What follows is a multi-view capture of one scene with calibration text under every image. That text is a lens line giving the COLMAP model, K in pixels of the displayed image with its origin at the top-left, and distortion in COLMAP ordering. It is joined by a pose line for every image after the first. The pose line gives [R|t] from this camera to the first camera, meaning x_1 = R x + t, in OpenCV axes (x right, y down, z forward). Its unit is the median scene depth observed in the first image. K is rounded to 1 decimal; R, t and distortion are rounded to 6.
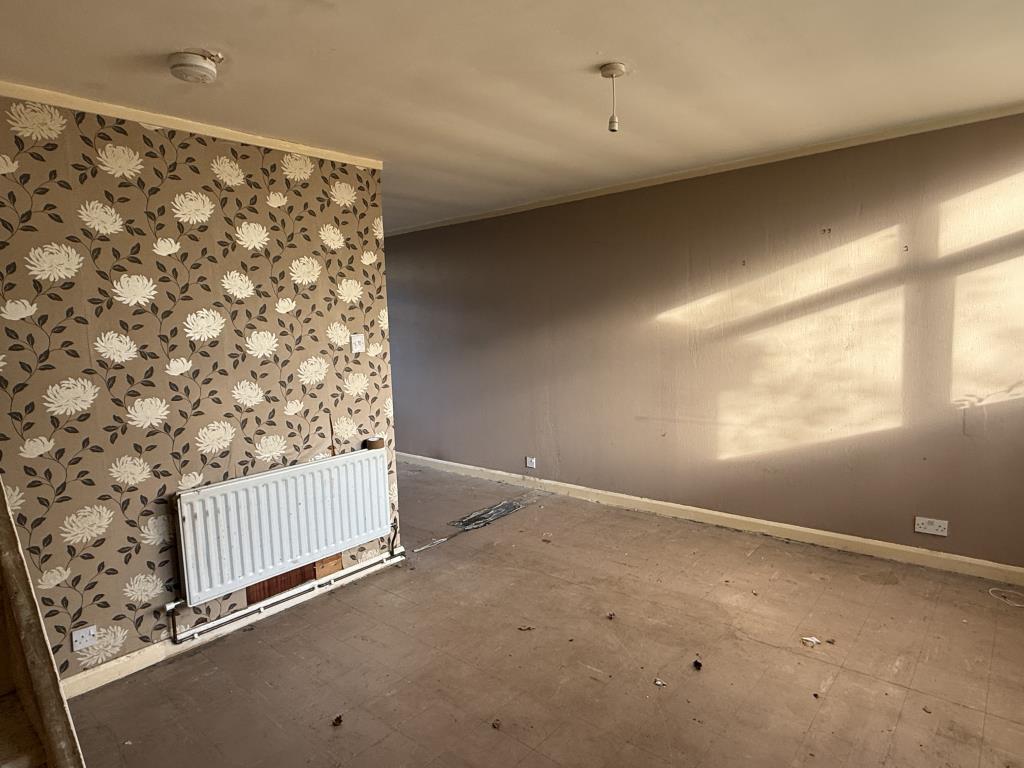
lens RADIAL K [[586.8, 0, 508.6], [0, 586.8, 385.0], [0, 0, 1]] dist [-0.000881, 0.001713]
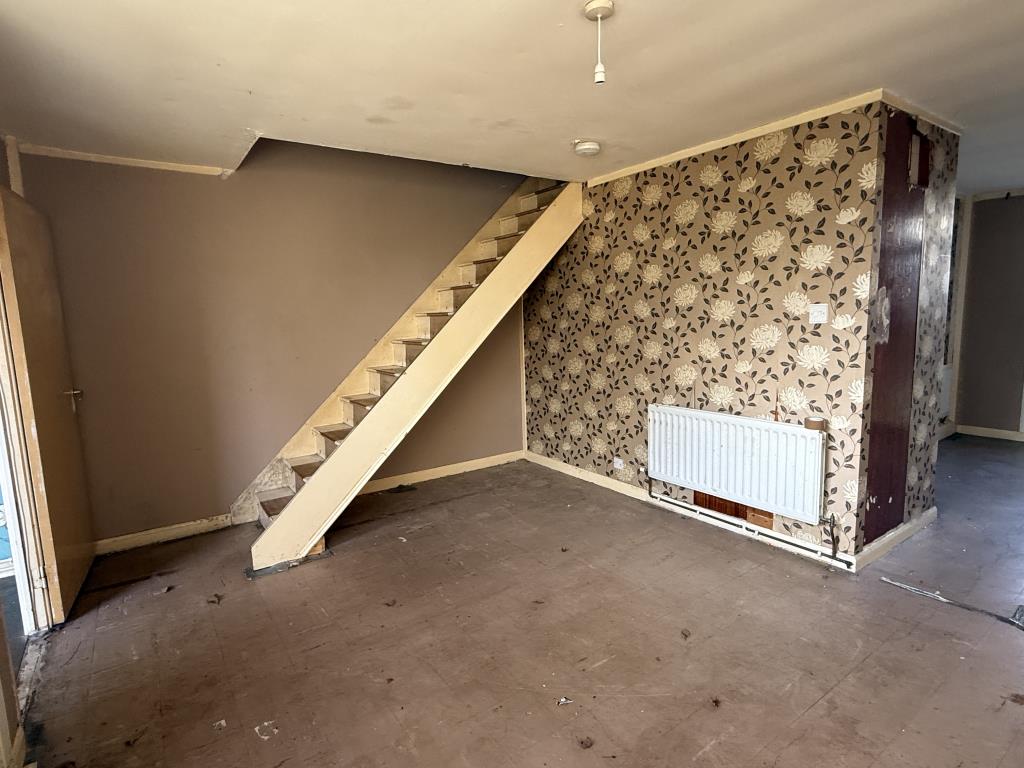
lens RADIAL K [[536.2, 0, 508.6], [0, 536.2, 378.6], [0, 0, 1]] dist [-0.000922, -0.000590]
pose [[-0.231815, 0.170936, -0.957623, 0.745327], [-0.063776, 0.979651, 0.190307, -0.108824], [0.970667, 0.105189, -0.216196, 0.777827]]
